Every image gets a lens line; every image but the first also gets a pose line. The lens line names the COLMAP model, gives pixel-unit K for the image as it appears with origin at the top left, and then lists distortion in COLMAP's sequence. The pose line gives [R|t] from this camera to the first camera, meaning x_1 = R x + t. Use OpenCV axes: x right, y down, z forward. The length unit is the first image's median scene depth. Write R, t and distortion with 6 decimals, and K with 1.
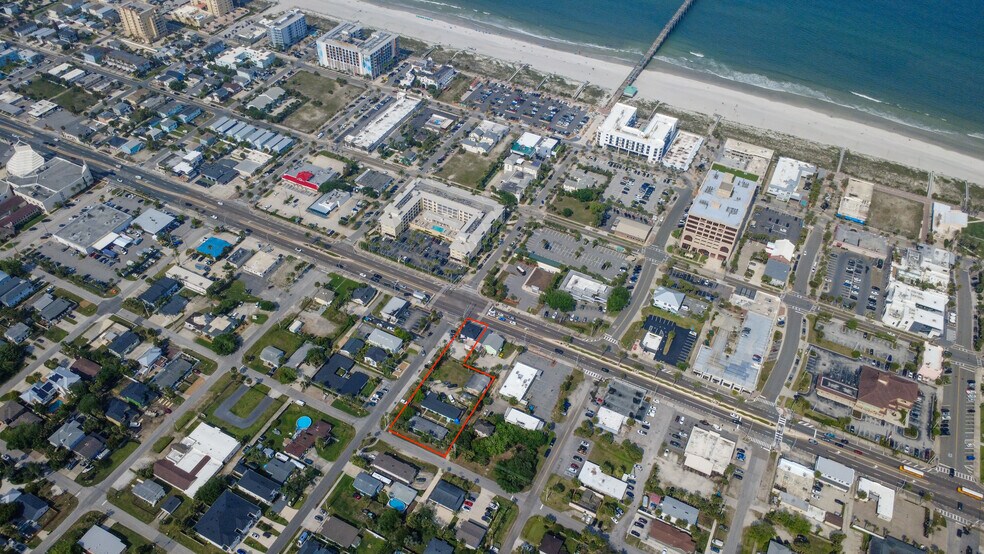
lens RADIAL K [[739.1, 0, 489.7], [0, 739.1, 272.9], [0, 0, 1]] dist [-0.003035, 0.000658]
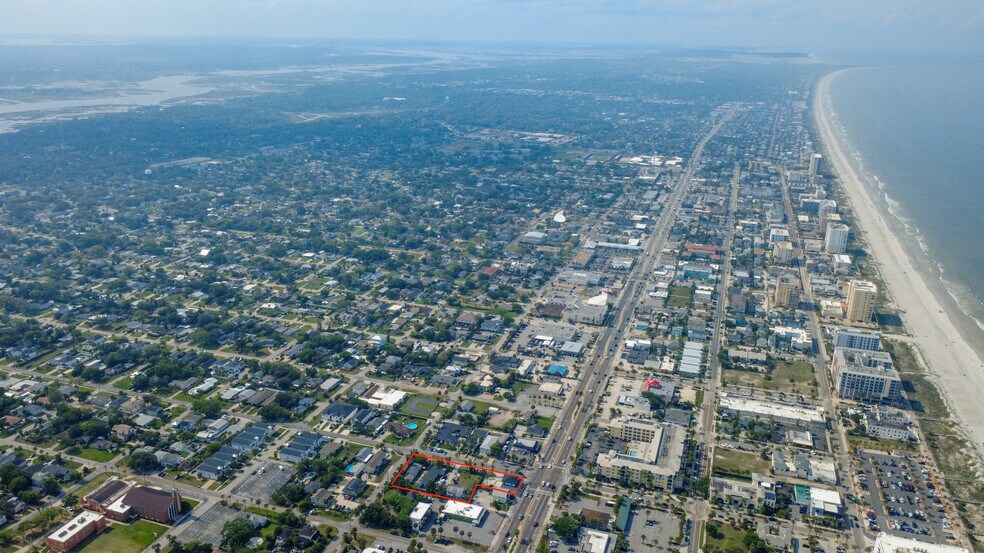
lens RADIAL K [[730.3, 0, 492.0], [0, 730.3, 276.5], [0, 0, 1]] dist [-0.001970, -0.002376]
pose [[0.142288, 0.289462, -0.946555, 0.964004], [-0.683282, 0.720613, 0.117656, -0.267147], [0.716156, 0.630023, 0.300319, 0.430284]]
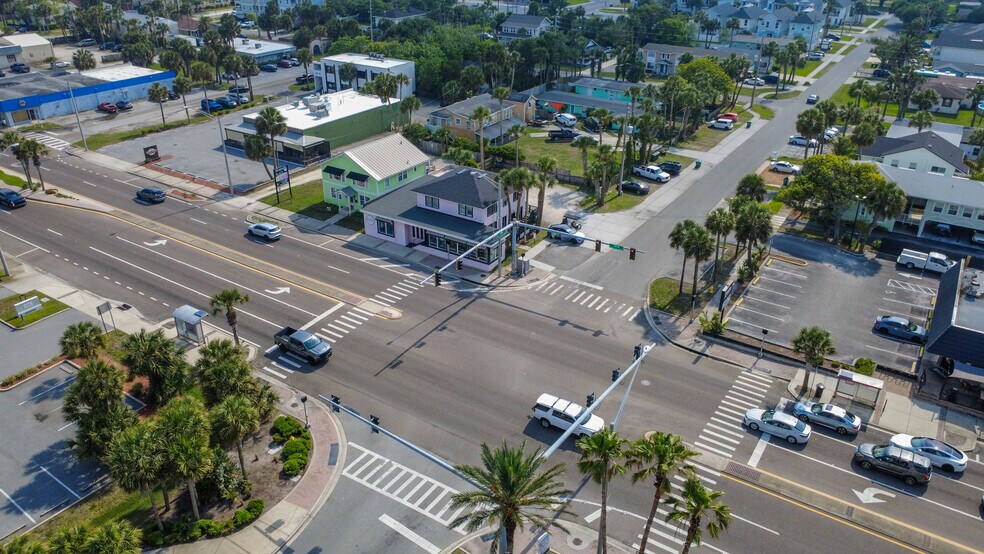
lens RADIAL K [[723.2, 0, 492.0], [0, 723.2, 277.0], [0, 0, 1]] dist [-0.000846, -0.000586]
pose [[-0.993287, -0.082608, 0.080979, -0.047312], [0.048299, 0.339935, 0.939208, -0.084218], [-0.105114, 0.936814, -0.333663, 1.077856]]
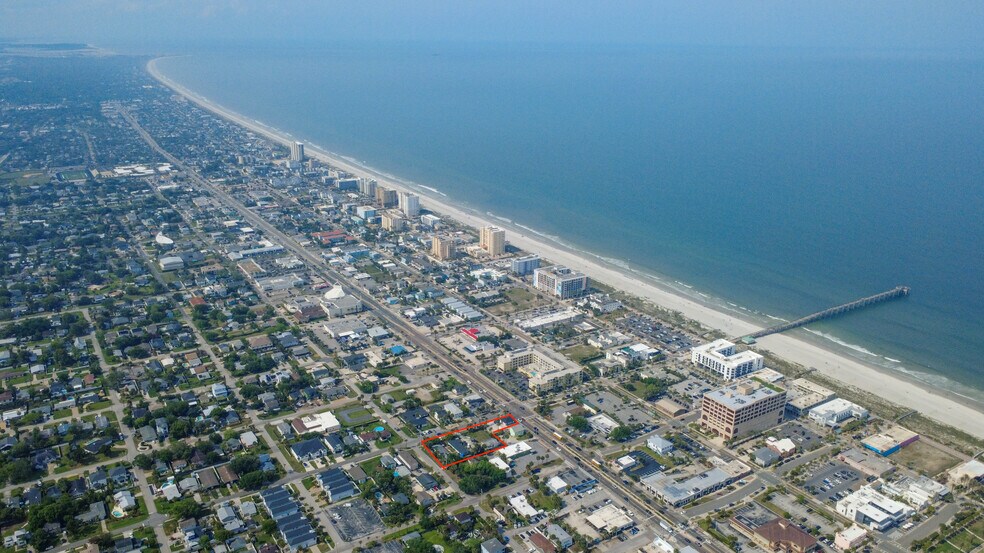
lens RADIAL K [[748.8, 0, 482.7], [0, 748.8, 276.1], [0, 0, 1]] dist [-0.005870, -0.000235]
pose [[0.857834, 0.141338, -0.494110, 0.611416], [-0.338888, 0.878362, -0.337098, 0.338901], [0.386363, 0.456622, 0.801386, -0.312425]]
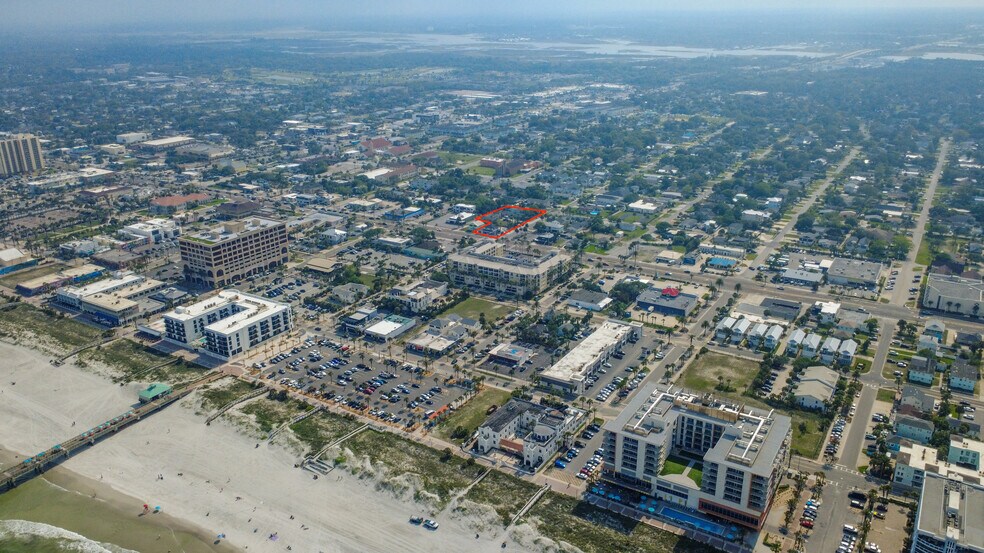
lens RADIAL K [[748.8, 0, 482.7], [0, 748.8, 276.1], [0, 0, 1]] dist [-0.005870, -0.000235]
pose [[-0.995266, -0.049804, 0.083460, -0.132018], [0.051511, 0.457890, 0.887515, -1.129720], [-0.082418, 0.887613, -0.453157, 1.719166]]
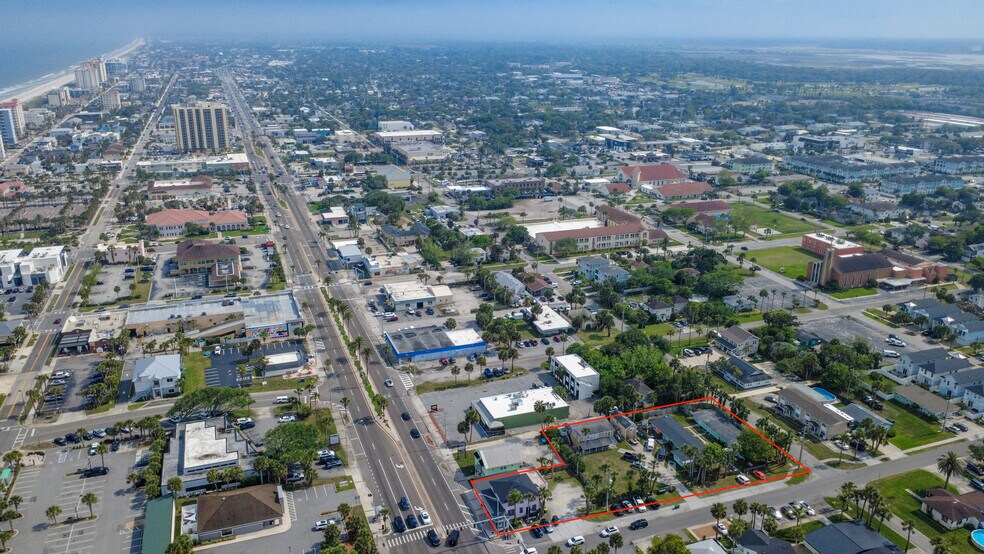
lens RADIAL K [[739.1, 0, 489.7], [0, 739.1, 272.9], [0, 0, 1]] dist [-0.003035, 0.000658]
pose [[-0.733853, -0.245691, 0.633321, -0.242255], [0.440777, 0.537175, 0.719137, -0.281427], [-0.516890, 0.806895, -0.285913, 1.024360]]
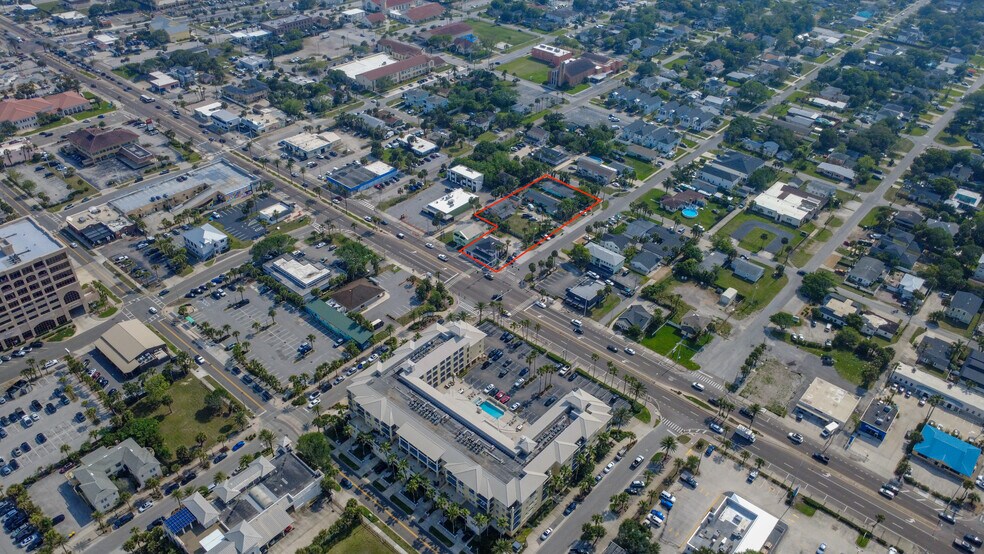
lens RADIAL K [[714.1, 0, 487.7], [0, 714.1, 277.3], [0, 0, 1]] dist [-0.002526, 0.000020]
pose [[-0.968021, -0.185290, 0.169123, -0.152944], [0.128280, 0.213753, 0.968429, -0.622657], [-0.215591, 0.959155, -0.183148, 1.163006]]
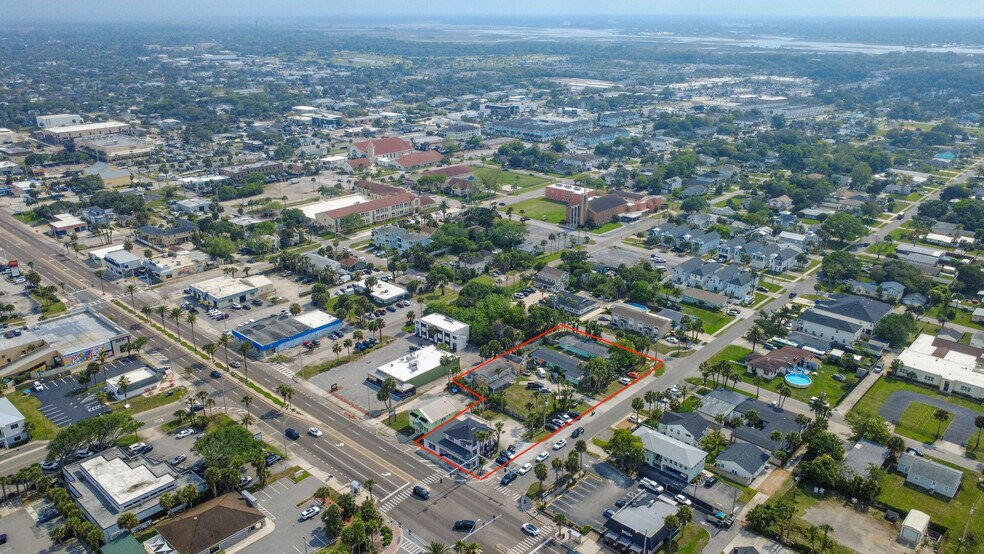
lens RADIAL K [[739.1, 0, 489.7], [0, 739.1, 272.9], [0, 0, 1]] dist [-0.003035, 0.000658]
pose [[-0.962545, -0.121627, 0.242309, -0.132321], [0.159567, 0.468413, 0.868981, -0.345138], [-0.219192, 0.875098, -0.431461, 1.100990]]
